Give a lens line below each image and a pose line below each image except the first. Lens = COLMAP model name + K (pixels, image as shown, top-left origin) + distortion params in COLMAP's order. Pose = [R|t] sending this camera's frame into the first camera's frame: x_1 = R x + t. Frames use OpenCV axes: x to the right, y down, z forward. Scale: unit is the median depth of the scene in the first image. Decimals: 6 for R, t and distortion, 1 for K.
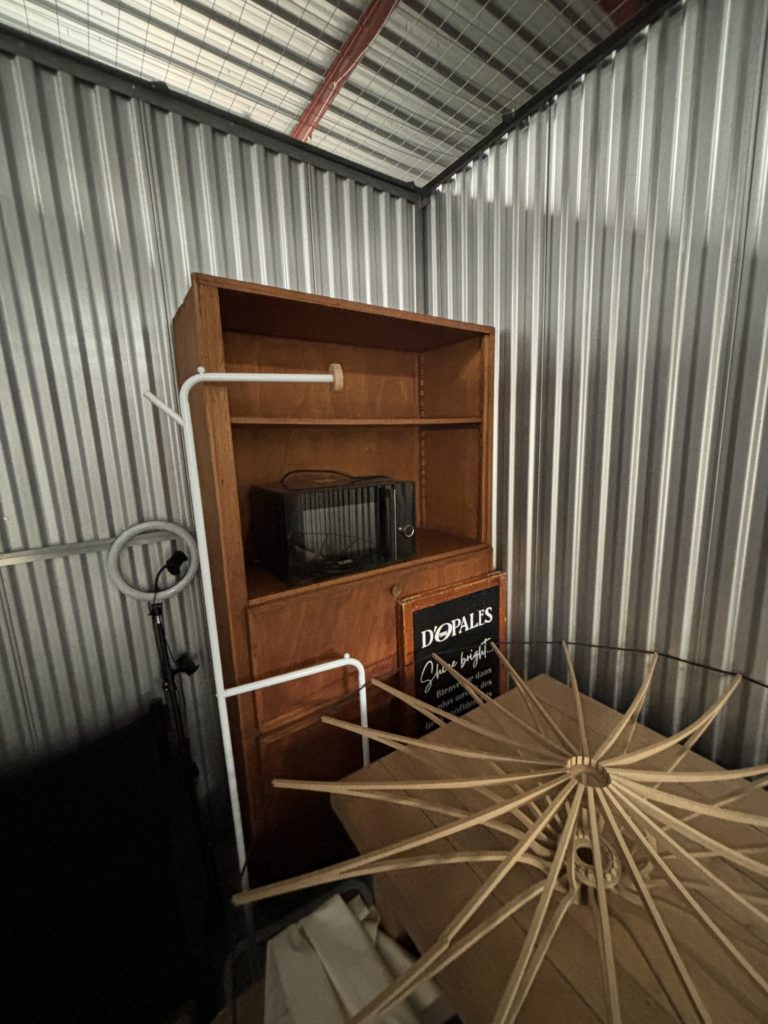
lens RADIAL K [[407.2, 0, 389.4], [0, 407.2, 508.8], [0, 0, 1]] dist [0.002763, 0.000678]
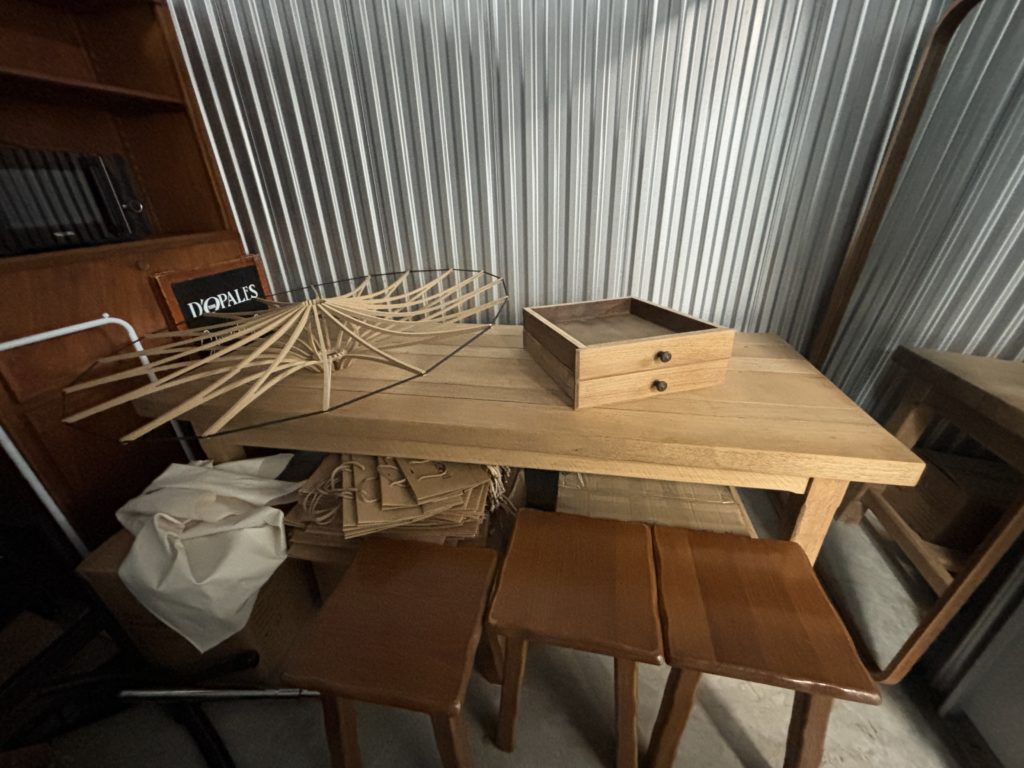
lens RADIAL K [[407.2, 0, 508.7], [0, 407.2, 388.9], [0, 0, 1]] dist [0.002763, 0.000678]
pose [[0.717767, -0.302678, 0.627054, -0.060542], [0.142537, 0.945375, 0.293173, 0.304163], [-0.681538, -0.121051, 0.721701, -0.441071]]
